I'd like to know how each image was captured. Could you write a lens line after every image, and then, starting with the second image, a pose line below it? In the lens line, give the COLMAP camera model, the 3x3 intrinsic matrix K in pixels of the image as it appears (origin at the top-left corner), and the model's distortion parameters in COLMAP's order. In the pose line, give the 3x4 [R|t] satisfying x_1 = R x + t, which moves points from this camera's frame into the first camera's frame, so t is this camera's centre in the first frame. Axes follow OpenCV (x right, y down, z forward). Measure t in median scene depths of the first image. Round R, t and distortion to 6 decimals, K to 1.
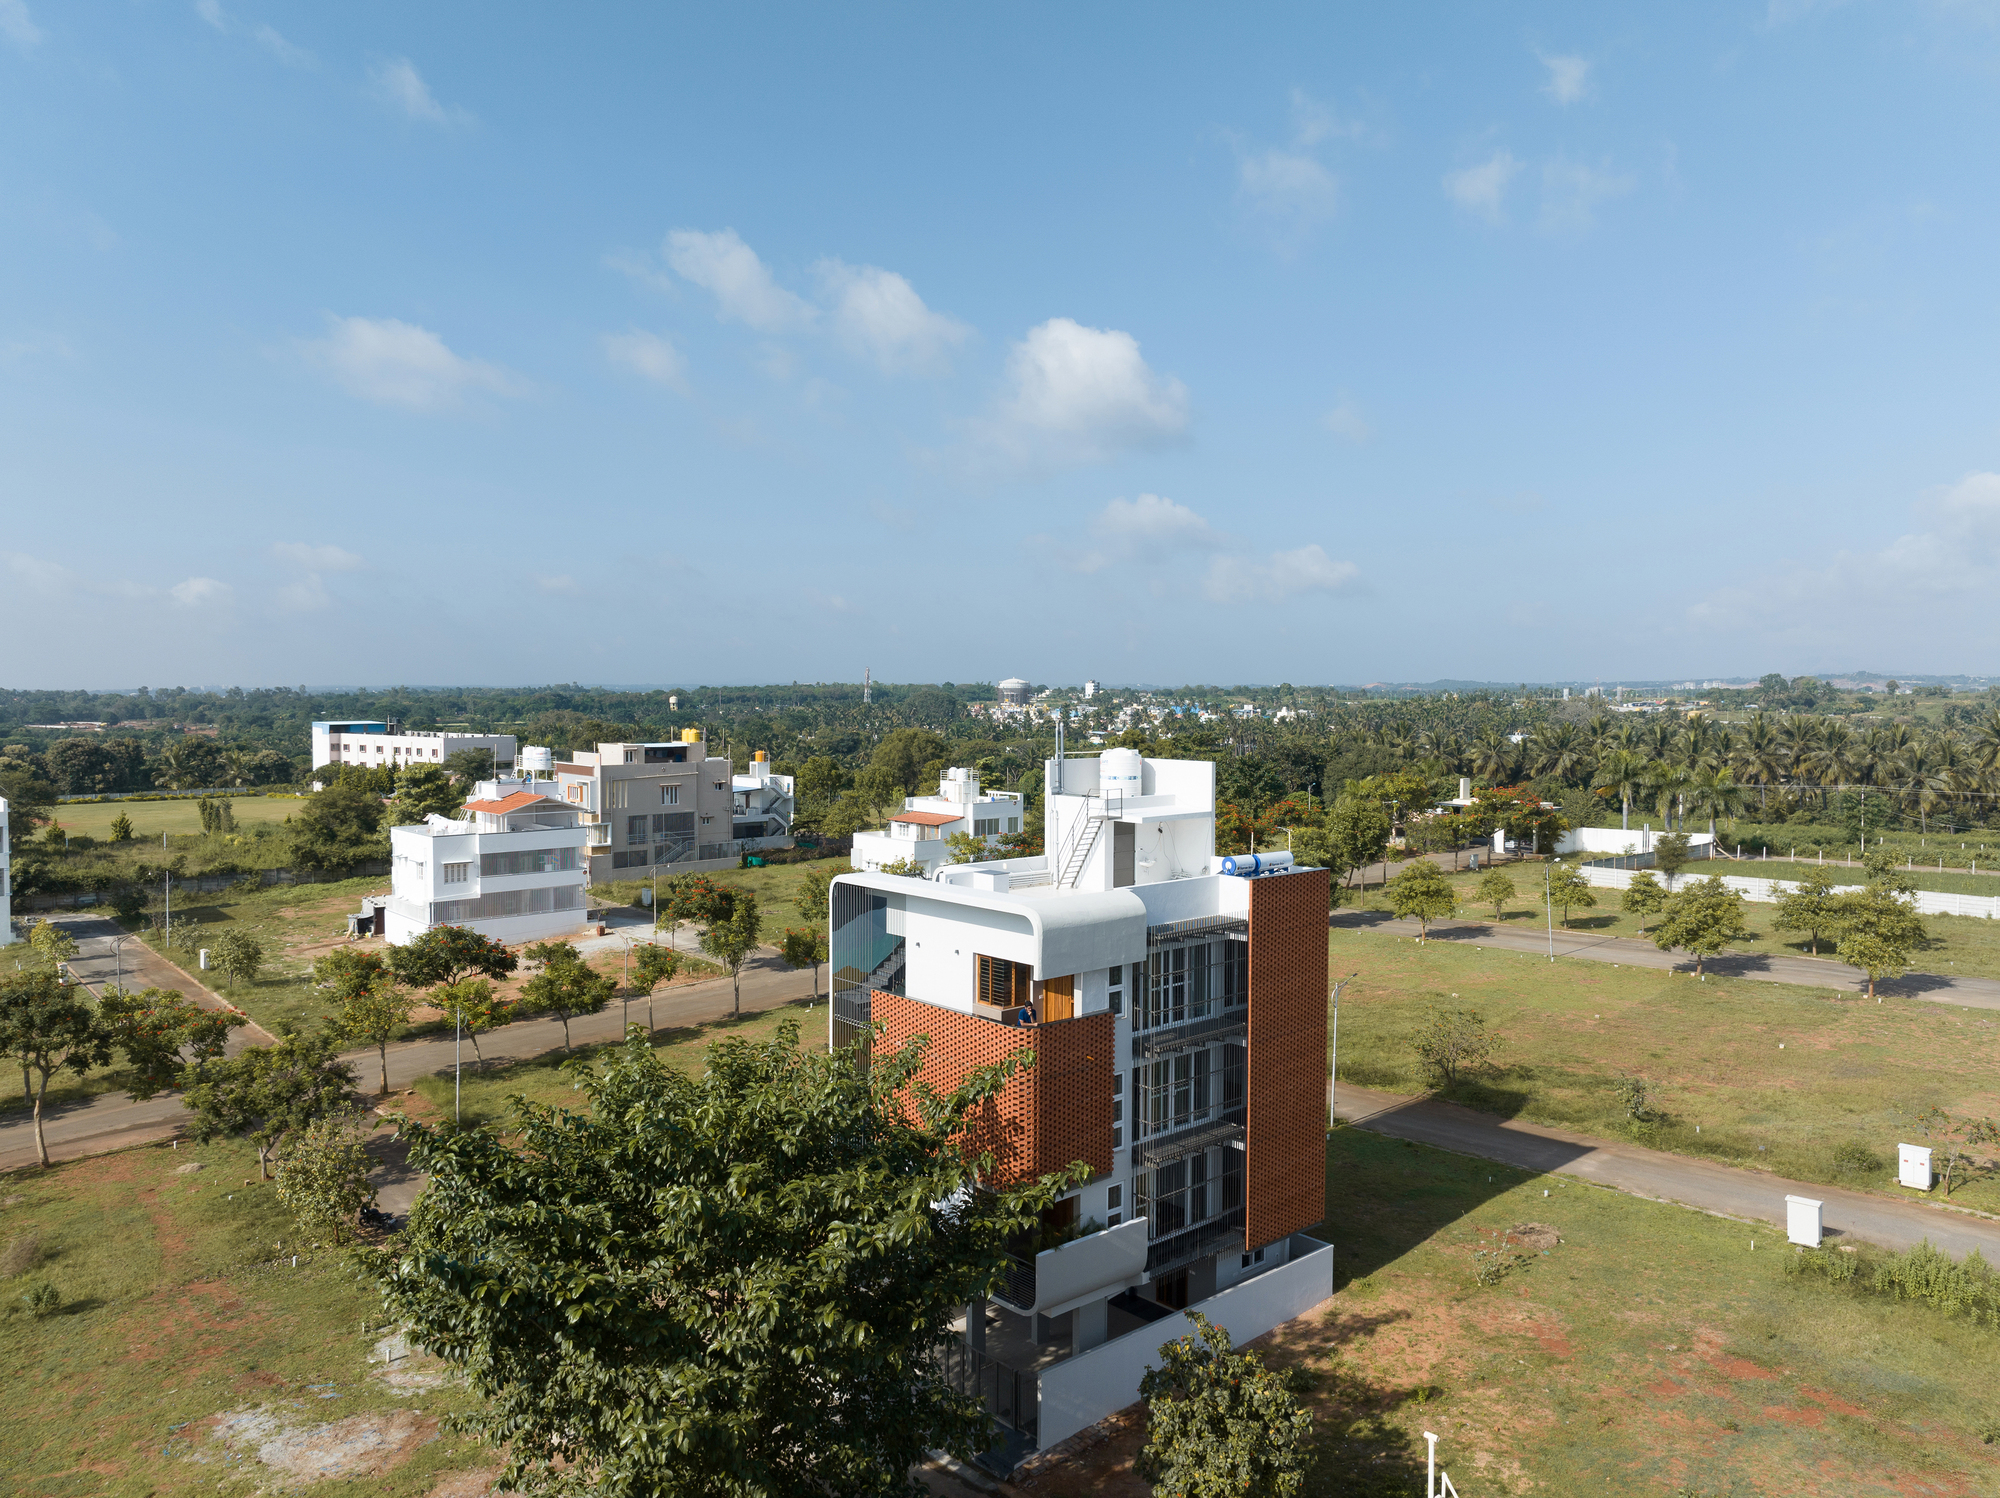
lens RADIAL K [[1409.2, 0, 1001.2], [0, 1409.2, 742.3], [0, 0, 1]] dist [-0.041949, 0.027784]
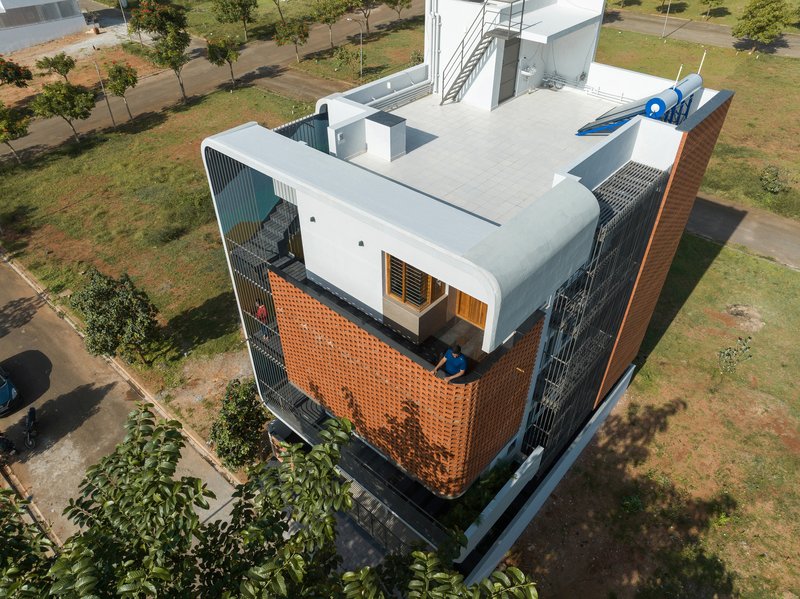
lens RADIAL K [[563.7, 0, 405.1], [0, 563.7, 298.6], [0, 0, 1]] dist [-0.041949, 0.027784]
pose [[0.991651, -0.085186, 0.096808, -0.021012], [0.008220, 0.790966, 0.611804, -0.018606], [-0.128689, -0.605901, 0.785063, 0.349939]]
